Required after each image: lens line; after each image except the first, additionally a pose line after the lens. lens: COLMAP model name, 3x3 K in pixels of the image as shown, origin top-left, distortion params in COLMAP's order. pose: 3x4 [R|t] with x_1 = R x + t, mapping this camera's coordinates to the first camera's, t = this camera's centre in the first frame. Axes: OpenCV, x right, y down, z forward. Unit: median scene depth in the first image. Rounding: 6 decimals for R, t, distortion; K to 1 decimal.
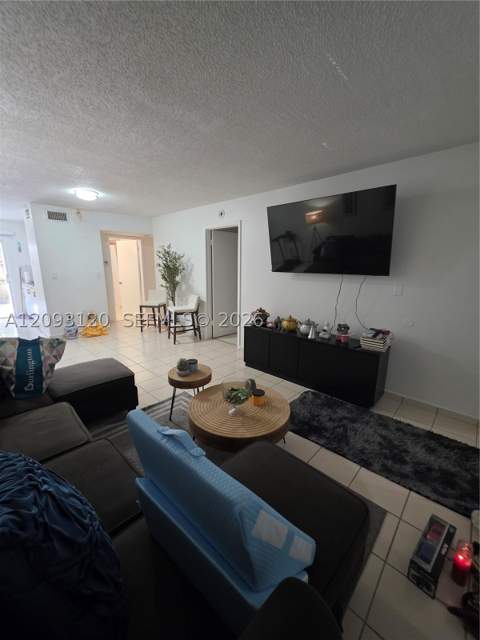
lens RADIAL K [[255.0, 0, 239.9], [0, 255.0, 317.6], [0, 0, 1]] dist [-0.000250, -0.000081]
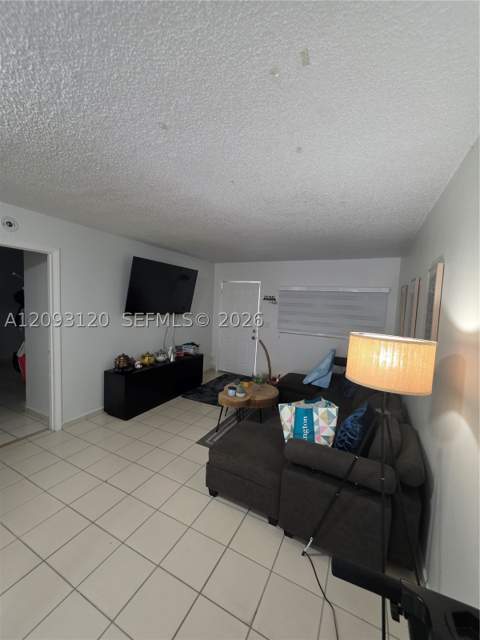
lens RADIAL K [[255.0, 0, 240.3], [0, 255.0, 321.3], [0, 0, 1]] dist [-0.000250, -0.000081]
pose [[-0.297958, -0.096052, 0.949734, -1.170781], [0.150177, 0.977818, 0.146007, -0.289817], [-0.942692, 0.186132, -0.276924, 1.039991]]
